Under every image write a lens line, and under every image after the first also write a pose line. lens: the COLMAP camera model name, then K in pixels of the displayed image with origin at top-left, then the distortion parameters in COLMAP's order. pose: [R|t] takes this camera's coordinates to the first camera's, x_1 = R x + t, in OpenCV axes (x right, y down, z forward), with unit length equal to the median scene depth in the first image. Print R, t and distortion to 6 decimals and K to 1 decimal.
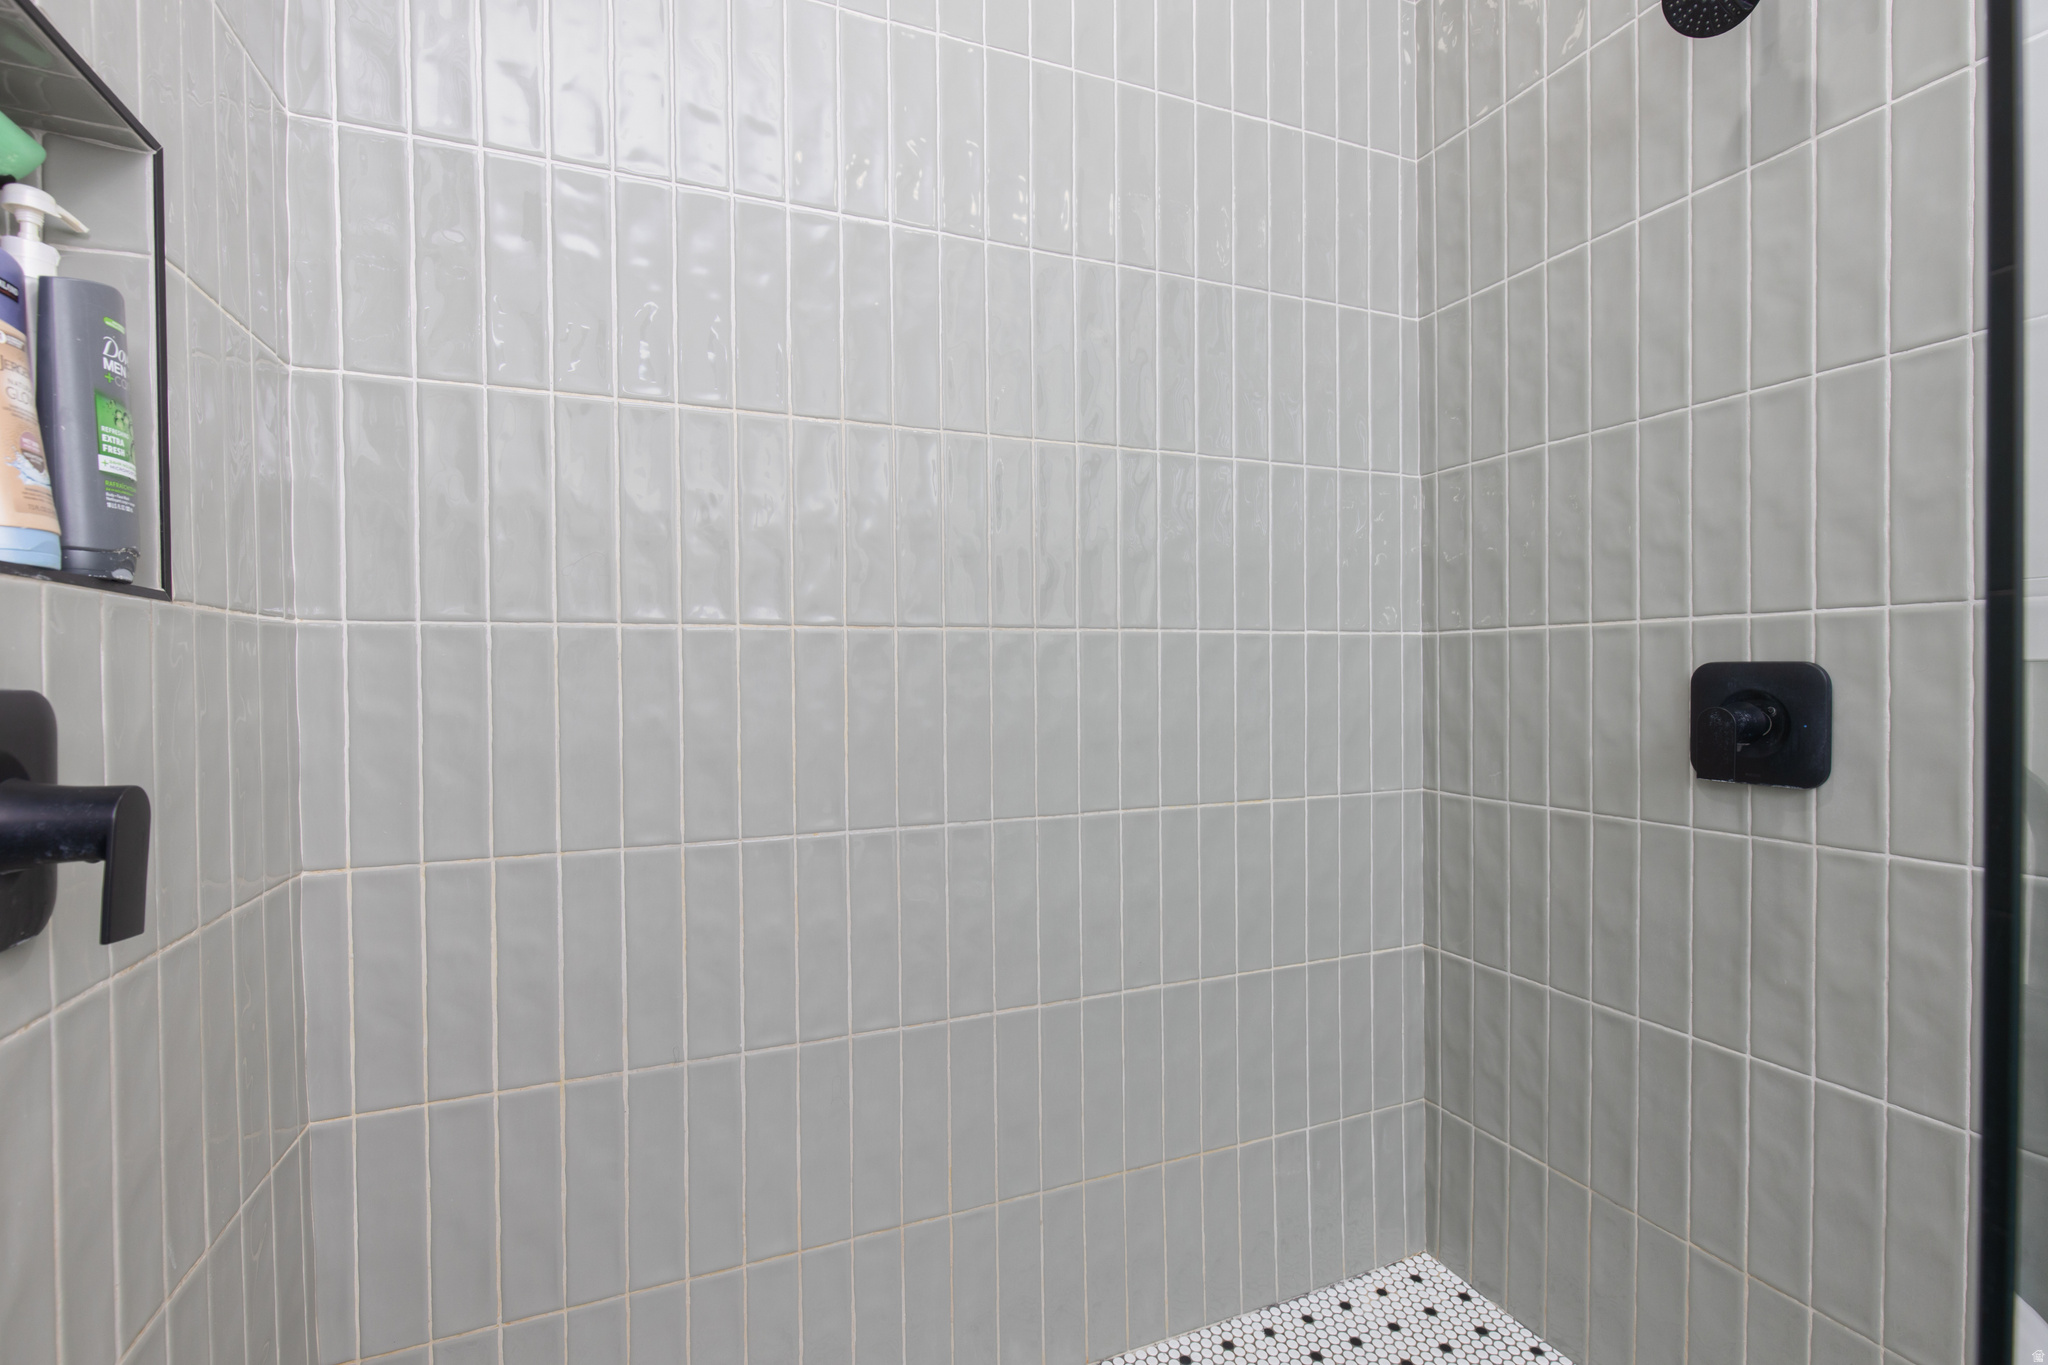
lens RADIAL K [[912.4, 0, 1028.6], [0, 912.4, 683.9], [0, 0, 1]] dist [0.004700, 0.000066]
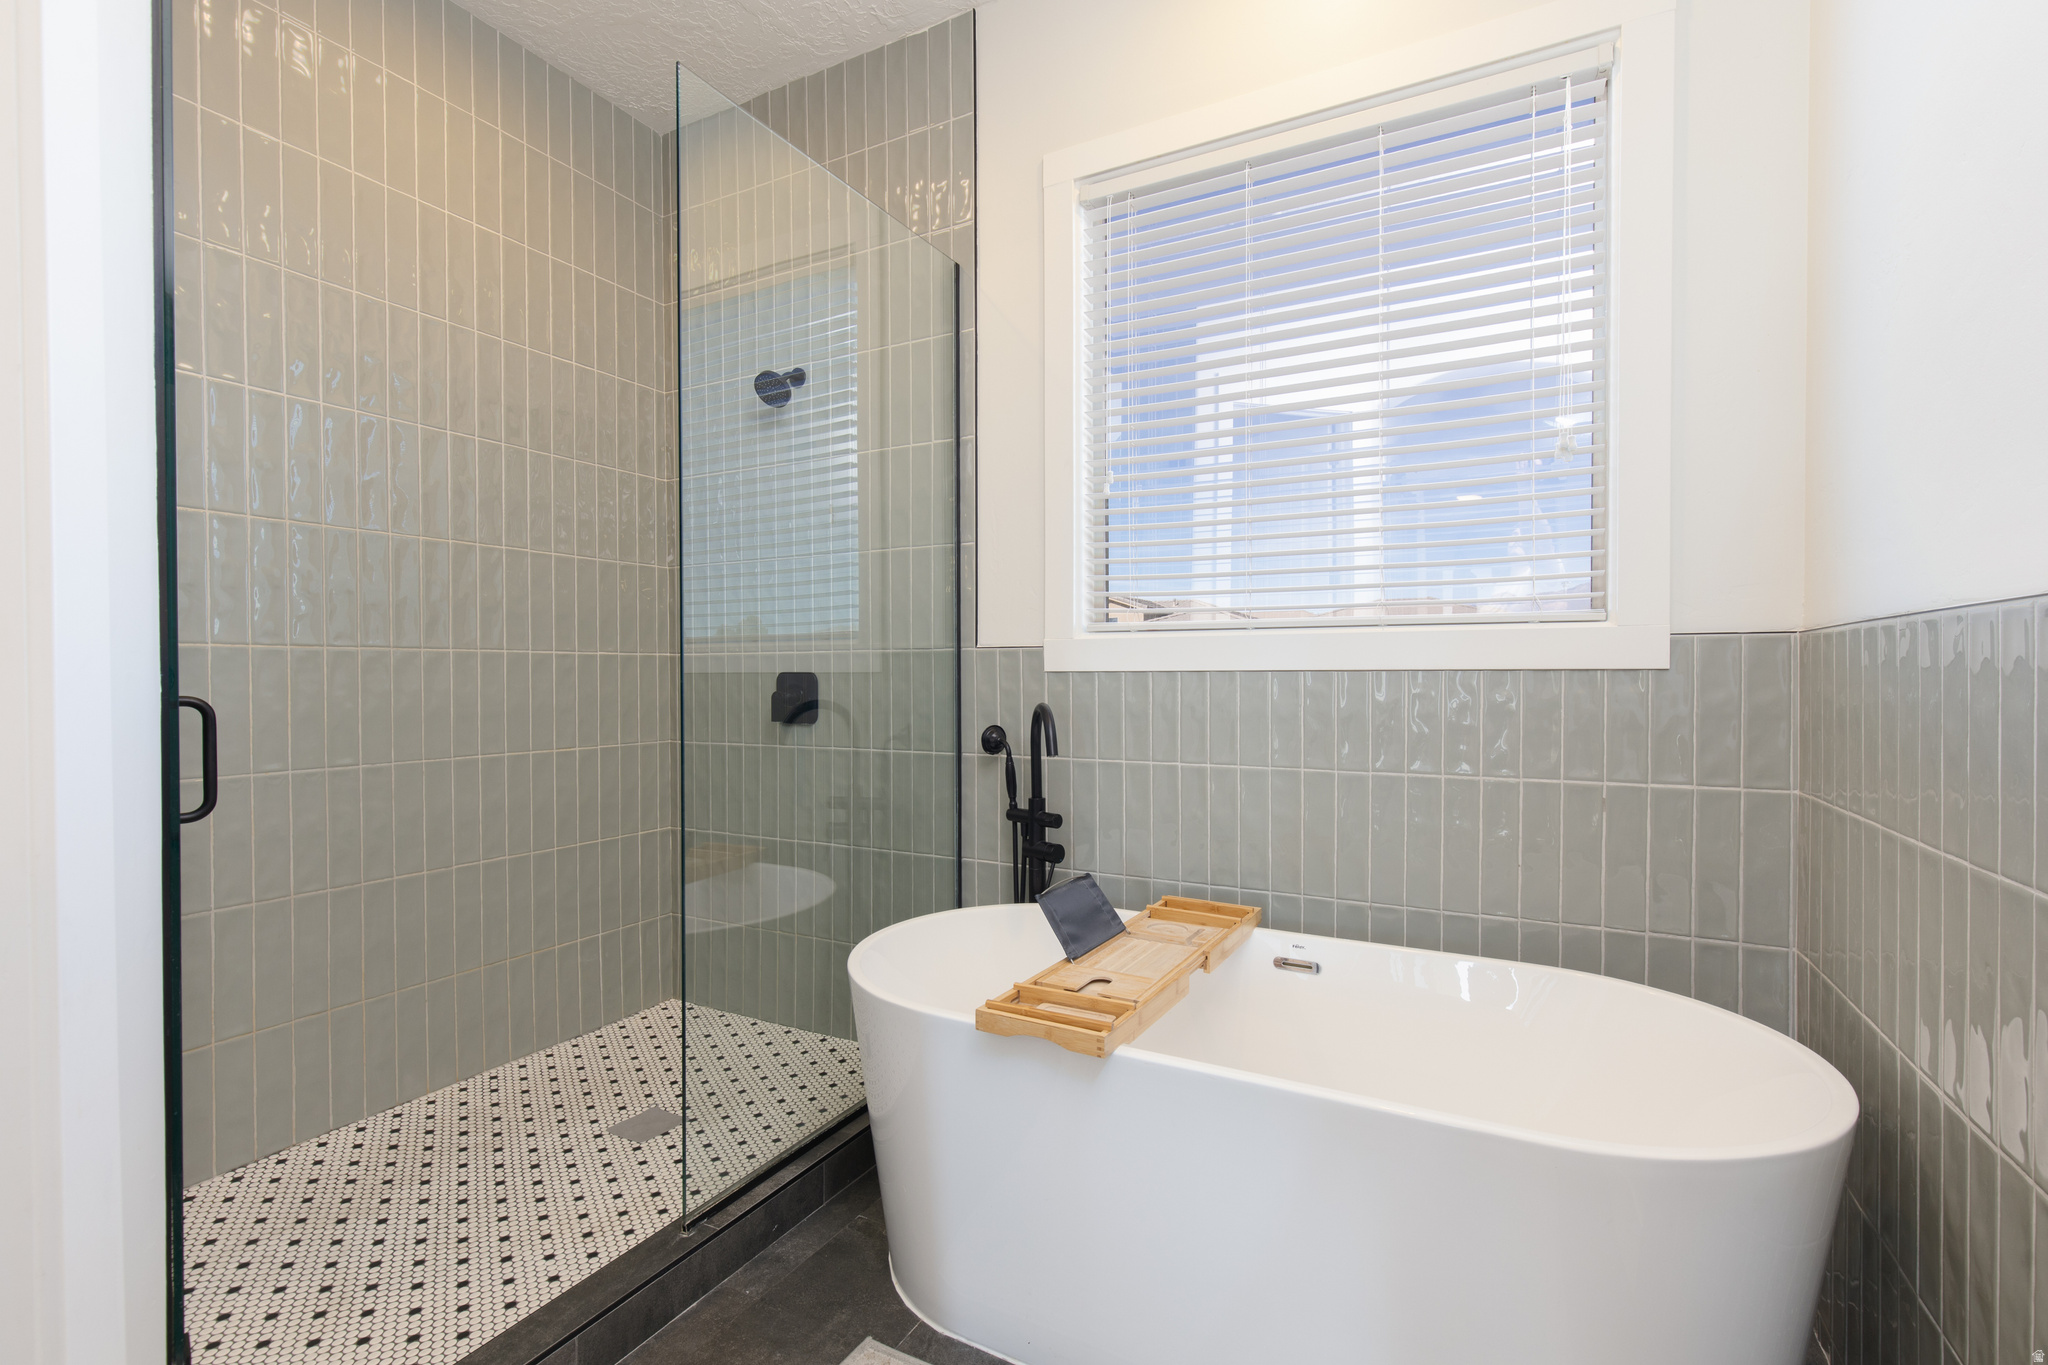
lens RADIAL K [[912.4, 0, 1038.4], [0, 912.4, 684.4], [0, 0, 1]] dist [0.004700, 0.000066]
pose [[0.762580, -0.001060, 0.646893, -0.204857], [0.003506, 0.999991, -0.002495, 0.013075], [-0.646884, 0.004171, 0.762577, -0.965600]]
